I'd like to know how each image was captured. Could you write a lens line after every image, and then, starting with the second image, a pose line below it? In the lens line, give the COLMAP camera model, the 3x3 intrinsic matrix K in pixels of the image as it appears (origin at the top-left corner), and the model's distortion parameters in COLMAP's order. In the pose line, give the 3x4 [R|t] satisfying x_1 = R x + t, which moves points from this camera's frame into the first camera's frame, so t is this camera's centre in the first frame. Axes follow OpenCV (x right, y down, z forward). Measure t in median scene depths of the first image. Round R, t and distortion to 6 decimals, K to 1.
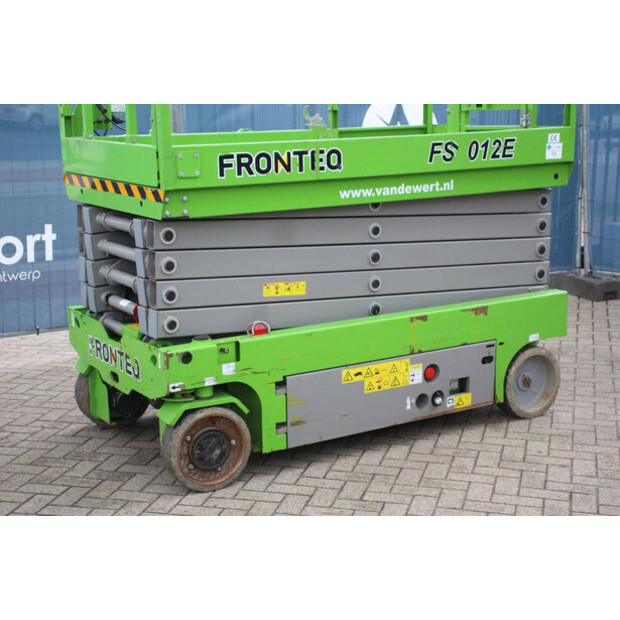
lens RADIAL K [[1053.7, 0, 310.0], [0, 1053.7, 310.0], [0, 0, 1]] dist [0.132623, 0.515797]
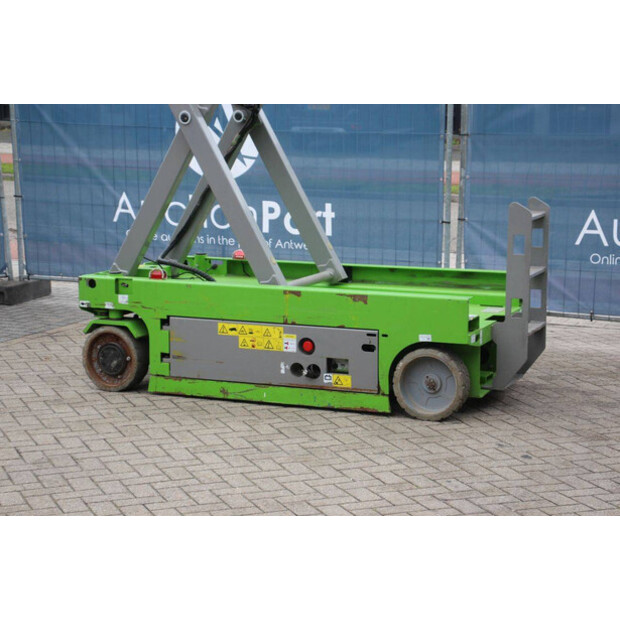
lens RADIAL K [[1459.8, 0, 310.0], [0, 1459.8, 310.0], [0, 0, 1]] dist [0.398319, 0.088750]
pose [[0.575029, 0.136844, -0.806607, 1.420592], [-0.173612, 0.983868, 0.043149, -0.045885], [0.799500, 0.115225, 0.589511, 0.113751]]
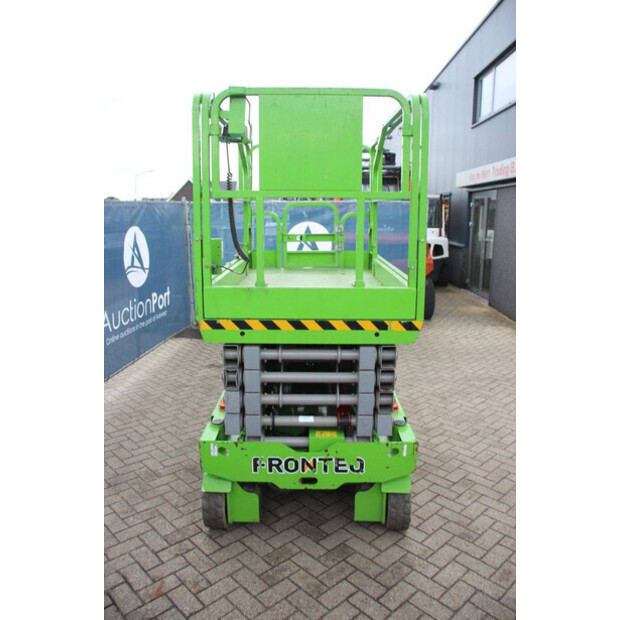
lens RADIAL K [[511.0, 0, 310.0], [0, 511.0, 310.0], [0, 0, 1]] dist [-0.174166, 0.164933]
pose [[0.534598, -0.150136, 0.831664, -0.633698], [0.160131, 0.984261, 0.074751, -0.170541], [-0.829797, 0.093213, 0.550226, 0.681003]]
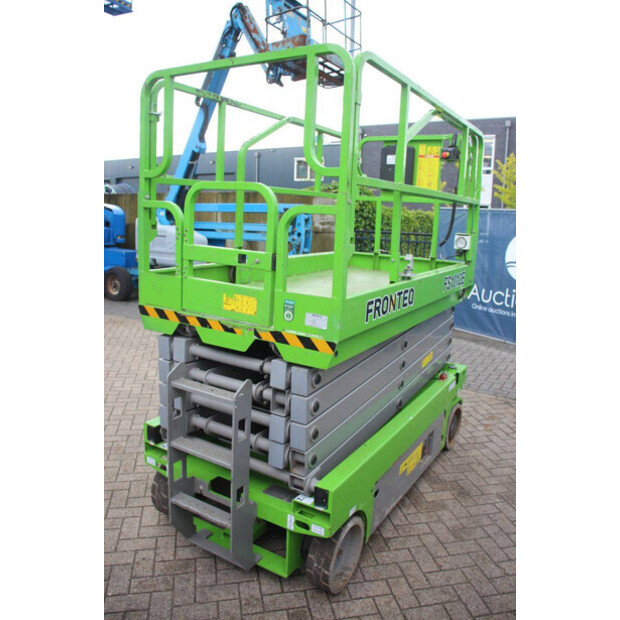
lens RADIAL K [[511.0, 0, 310.0], [0, 511.0, 310.0], [0, 0, 1]] dist [-0.174166, 0.164933]
pose [[-0.892649, 0.060939, -0.446614, 0.356109], [-0.123039, 0.920250, 0.371485, -0.374281], [0.433634, 0.386557, -0.813963, 1.646566]]
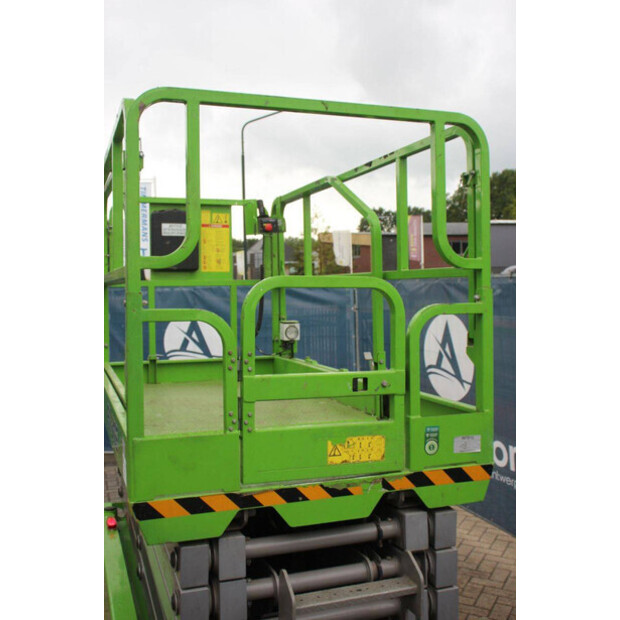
lens RADIAL K [[697.0, 0, 310.0], [0, 697.0, 310.0], [0, 0, 1]] dist [-0.102242, 0.329610]
pose [[-0.212874, 0.040247, -0.976250, 0.637545], [-0.186195, 0.979171, 0.080967, -0.314759], [0.959175, 0.199008, -0.200946, 1.278380]]
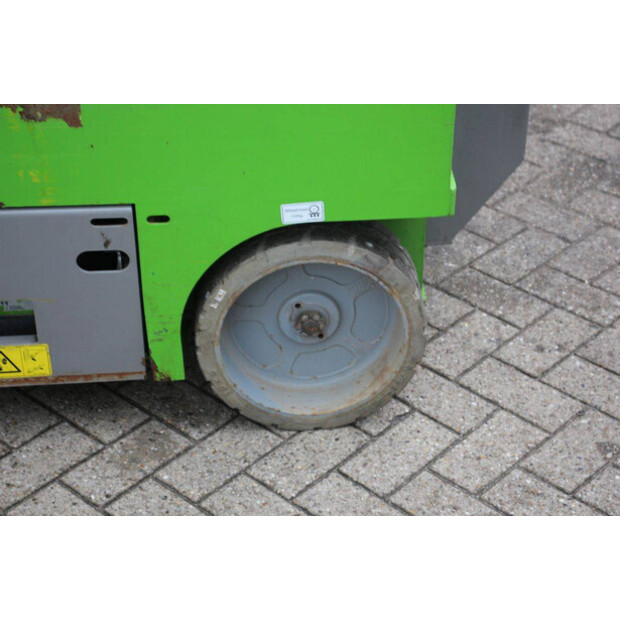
lens RADIAL K [[1459.8, 0, 310.0], [0, 1459.8, 310.0], [0, 0, 1]] dist [0.398319, 0.088750]
pose [[0.882567, 0.279041, -0.378433, 0.425670], [-0.104237, 0.900947, 0.421224, -0.138801], [0.458487, -0.332312, 0.824232, 0.740688]]
